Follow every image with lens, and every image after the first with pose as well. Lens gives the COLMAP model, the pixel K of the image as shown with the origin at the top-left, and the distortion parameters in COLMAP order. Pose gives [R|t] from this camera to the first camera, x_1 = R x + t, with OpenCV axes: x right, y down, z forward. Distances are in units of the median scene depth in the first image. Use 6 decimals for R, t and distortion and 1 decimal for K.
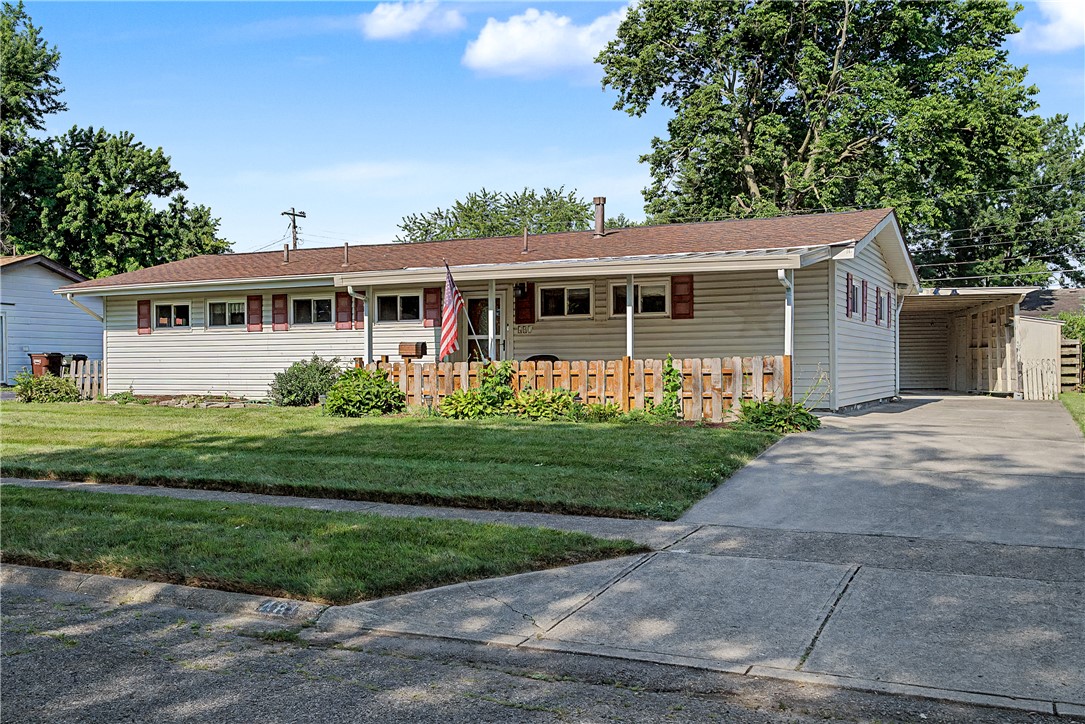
lens RADIAL K [[974.5, 0, 542.5], [0, 974.5, 362.0], [0, 0, 1]] dist [0.002327, -0.007535]
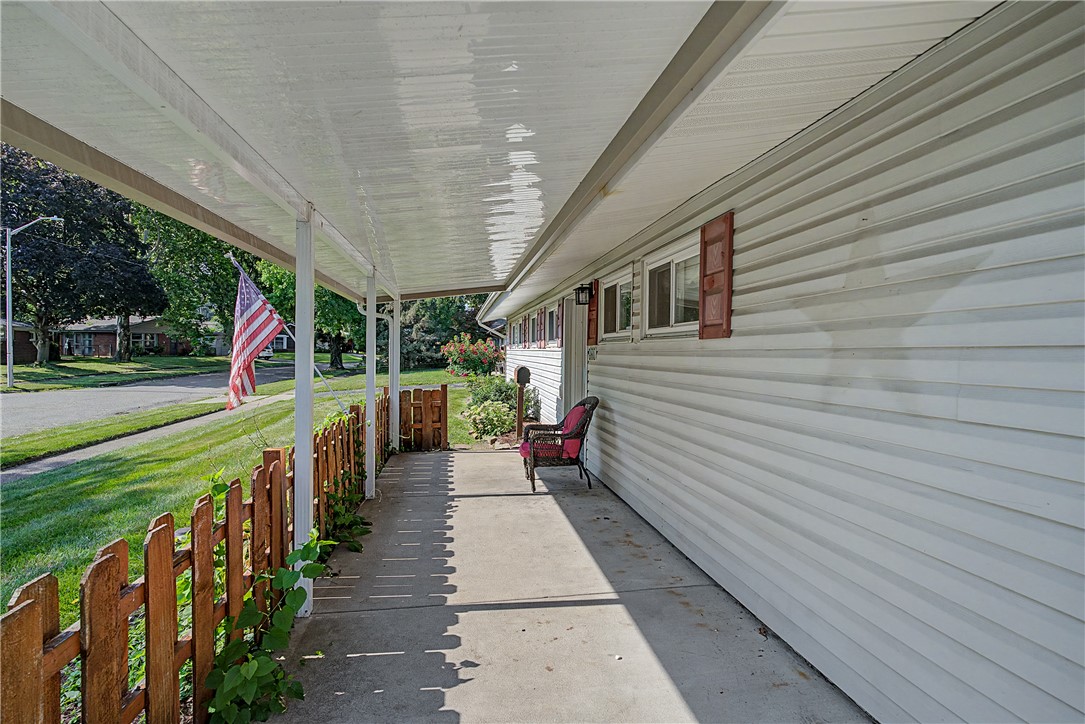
lens RADIAL K [[534.0, 0, 542.5], [0, 534.0, 362.0], [0, 0, 1]] dist [0.000180, 0.000017]
pose [[0.562890, 0.027950, -0.826059, 0.224881], [-0.010041, 0.999586, 0.026979, -0.032806], [0.826471, -0.006892, 0.562937, 0.683429]]
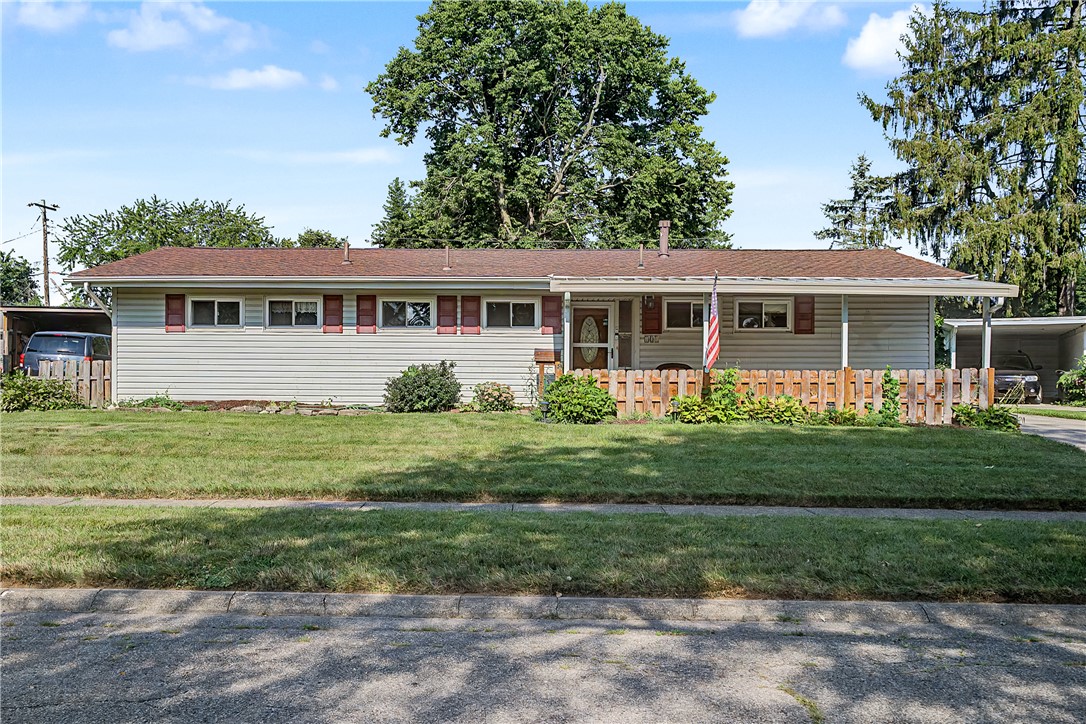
lens RADIAL K [[850.1, 0, 543.0], [0, 850.1, 362.0], [0, 0, 1]] dist [0.001940, 0.000535]
pose [[0.918385, 0.015215, 0.395395, -0.439771], [-0.012874, 0.999880, -0.008573, 0.001033], [-0.395478, 0.002783, 0.918471, 0.165291]]
